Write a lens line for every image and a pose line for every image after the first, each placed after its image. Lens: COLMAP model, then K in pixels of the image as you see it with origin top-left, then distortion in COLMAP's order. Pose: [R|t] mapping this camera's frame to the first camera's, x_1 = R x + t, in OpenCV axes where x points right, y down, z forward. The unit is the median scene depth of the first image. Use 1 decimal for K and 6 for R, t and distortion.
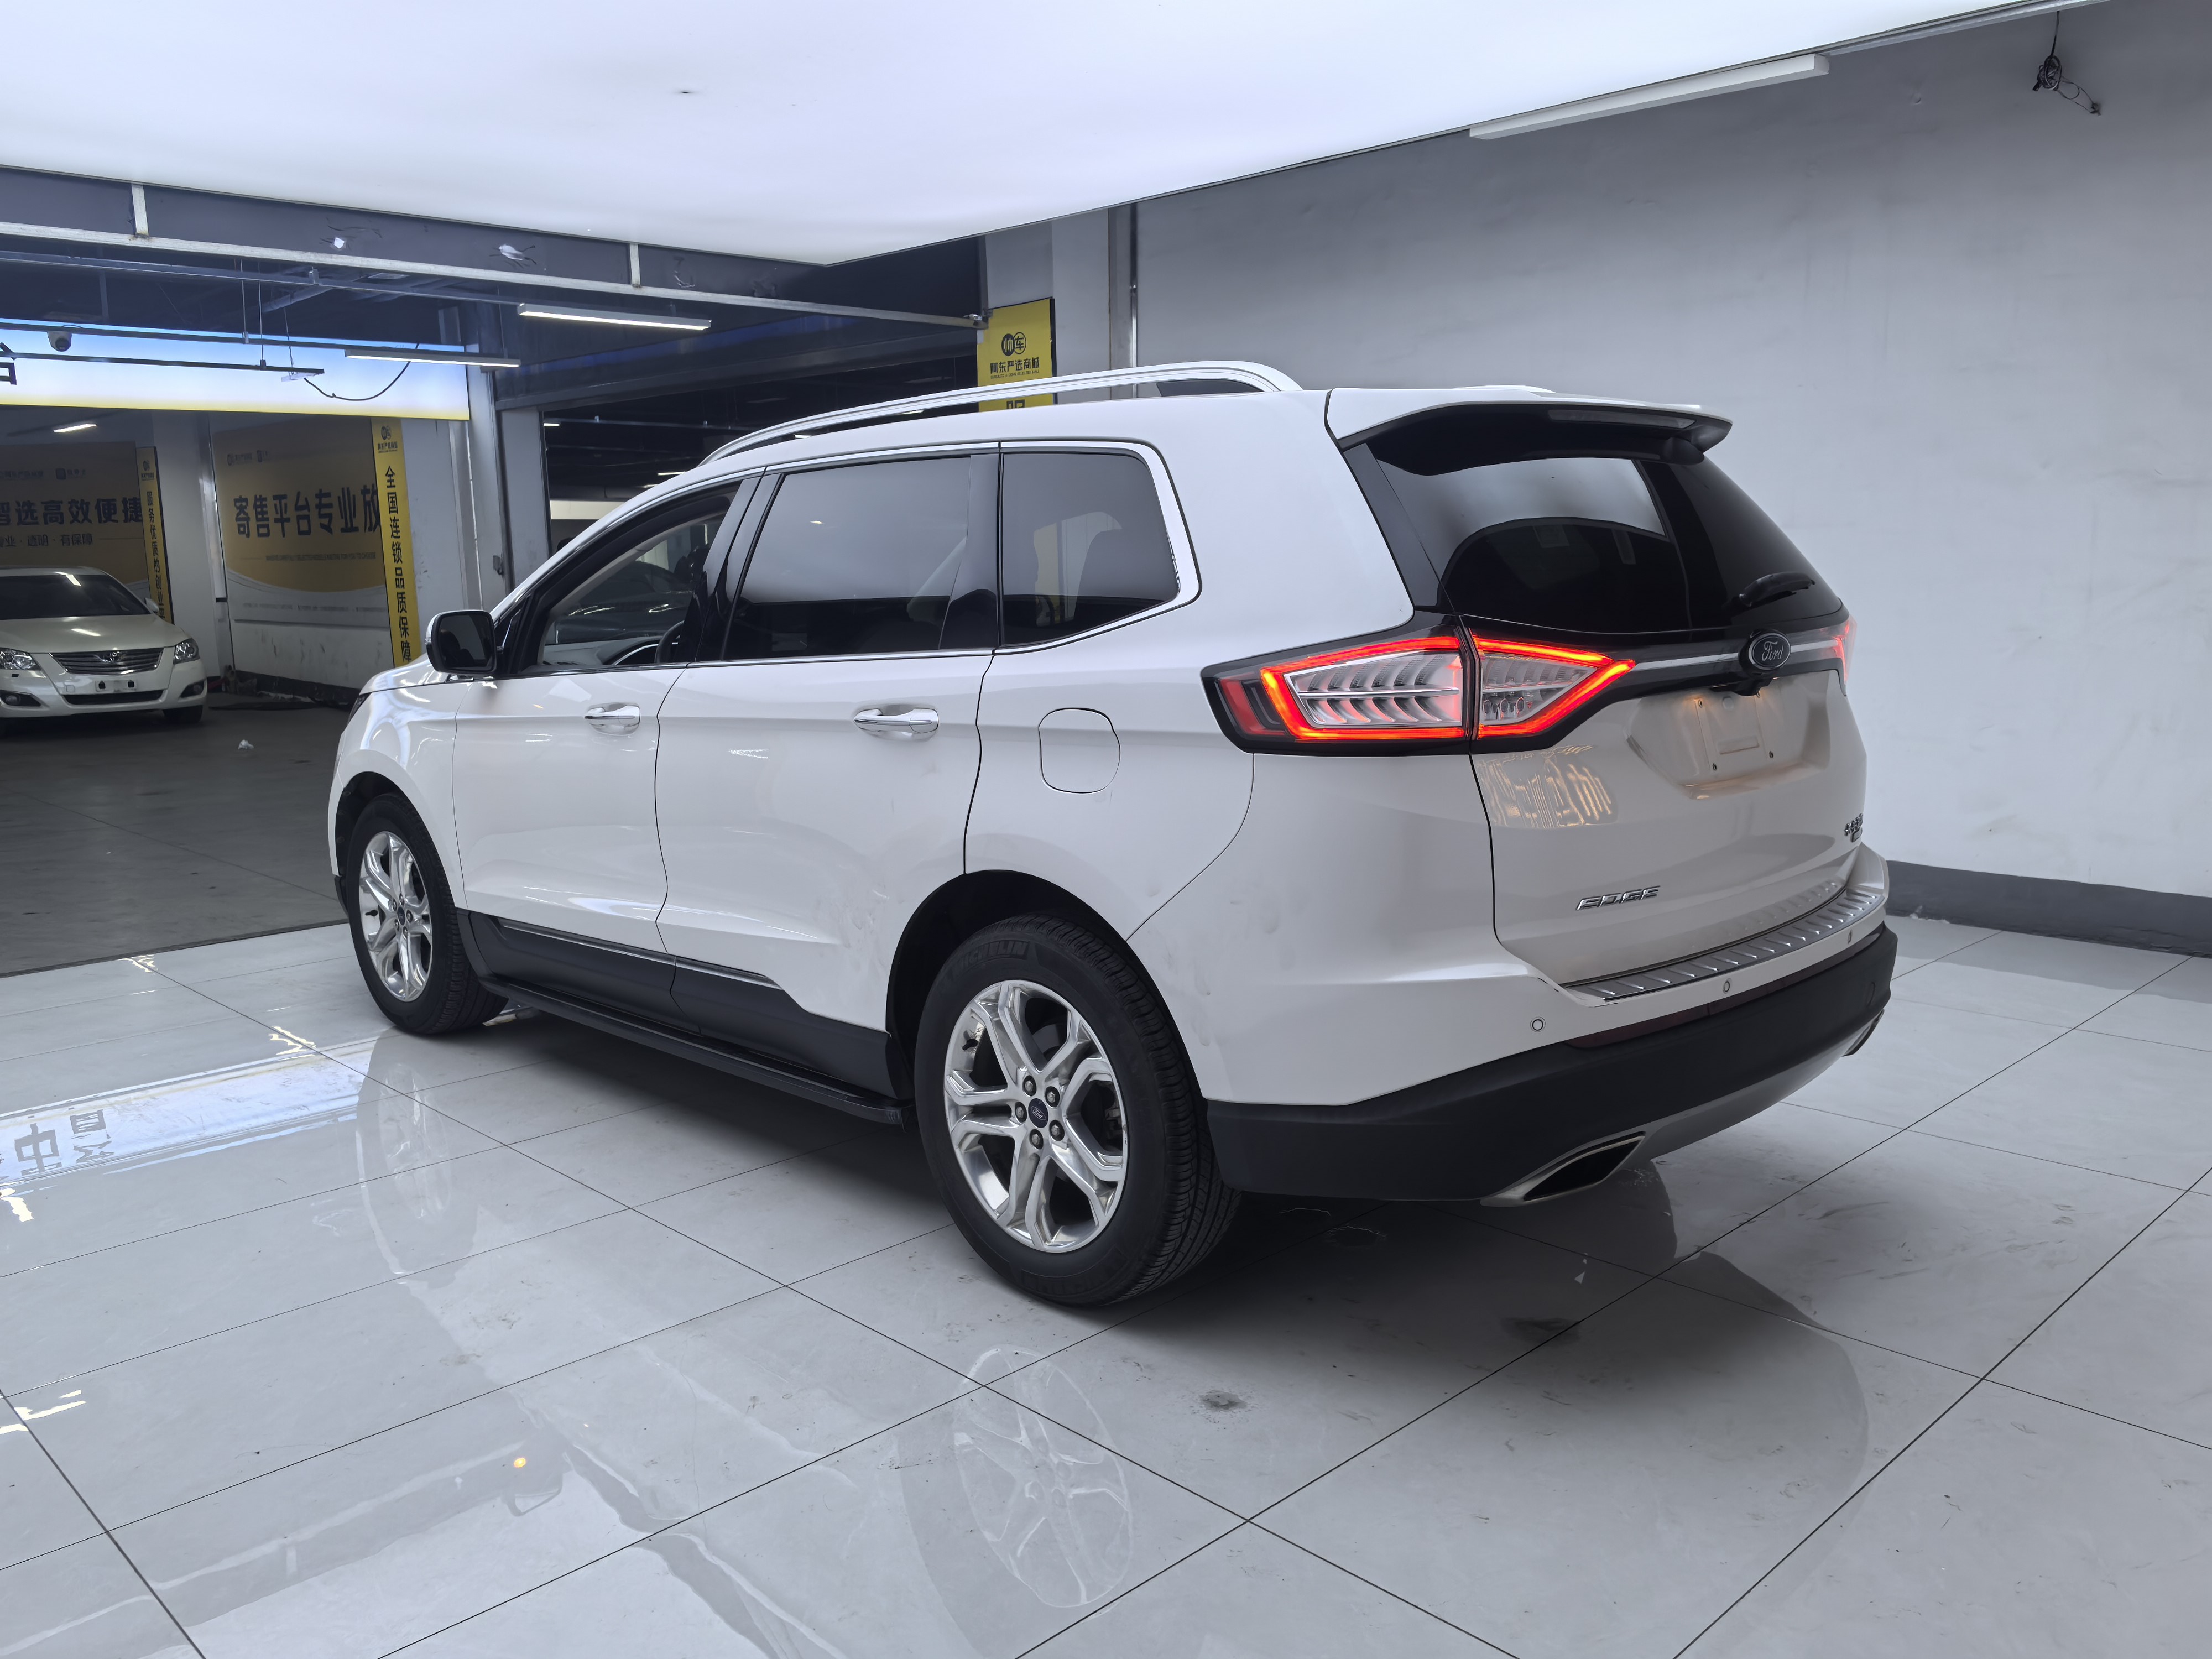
lens RADIAL K [[1747.6, 0, 1118.8], [0, 1747.6, 849.7], [0, 0, 1]] dist [0.024582, -0.039180]
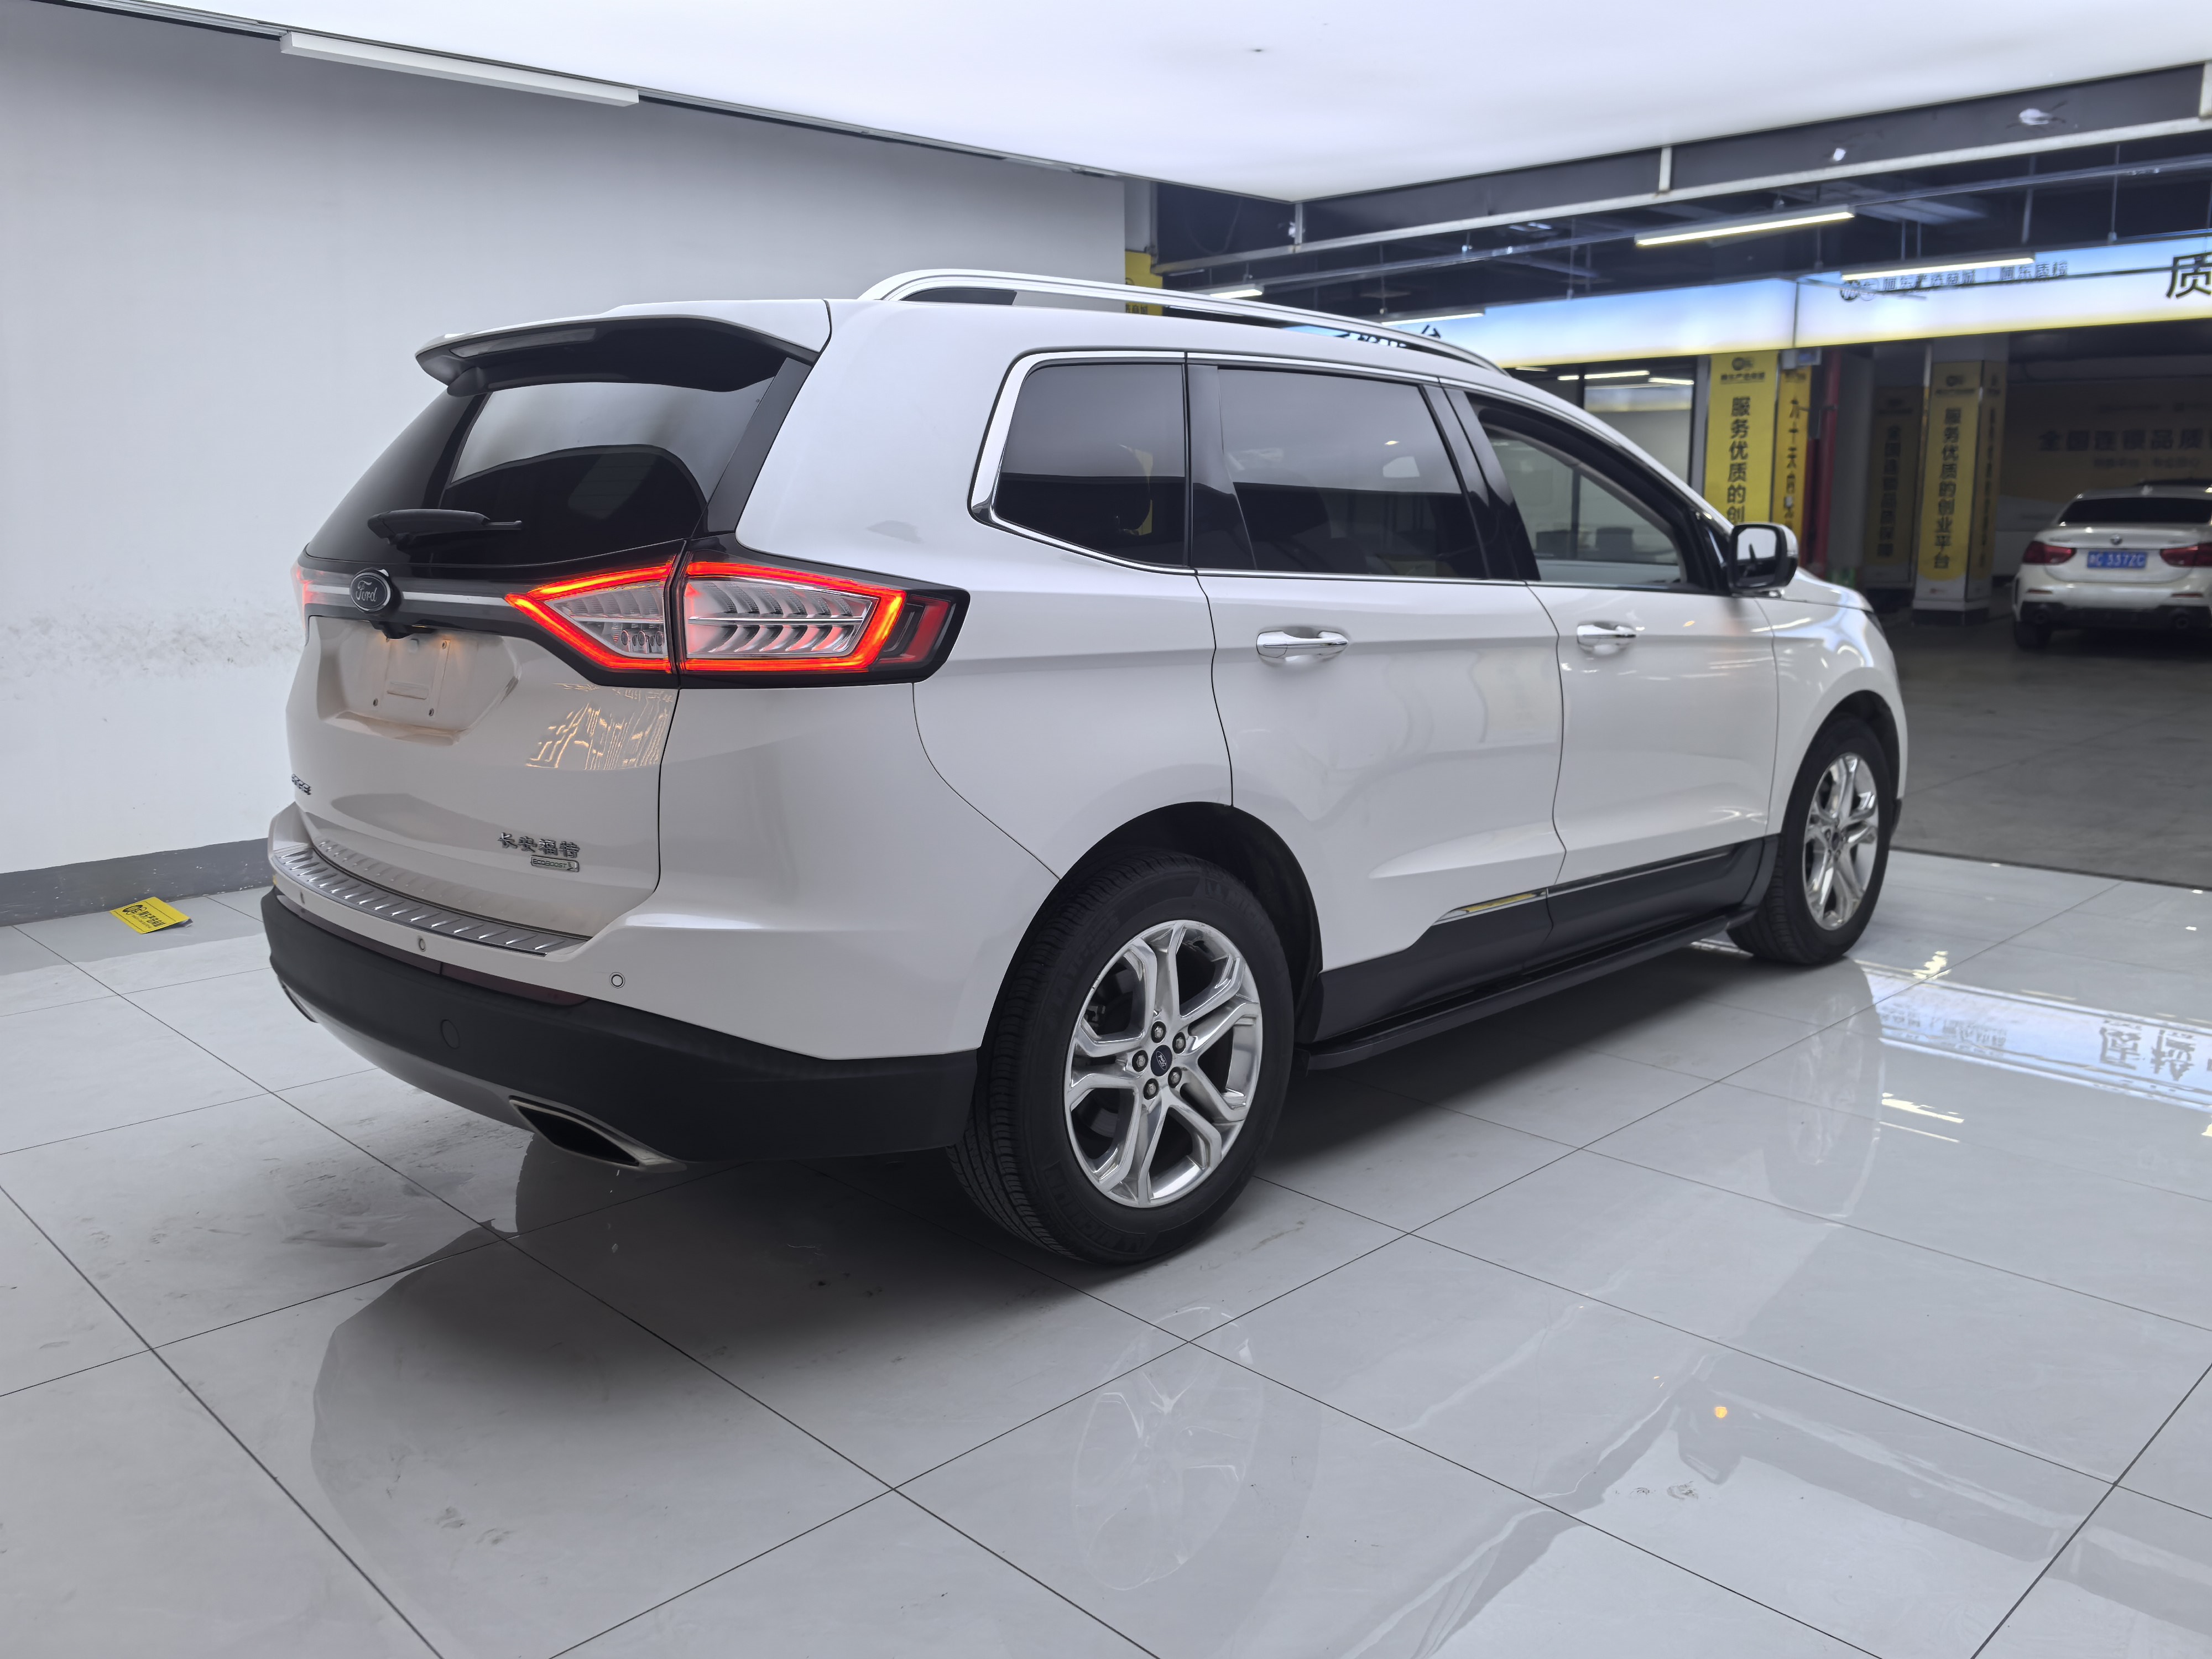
lens RADIAL K [[1747.6, 0, 1101.0], [0, 1747.6, 809.4], [0, 0, 1]] dist [0.024582, -0.039180]
pose [[-0.004877, 0.192288, -0.981327, 0.646173], [-0.163090, 0.968046, 0.190496, -0.117948], [0.986599, 0.160974, 0.026639, 0.672105]]
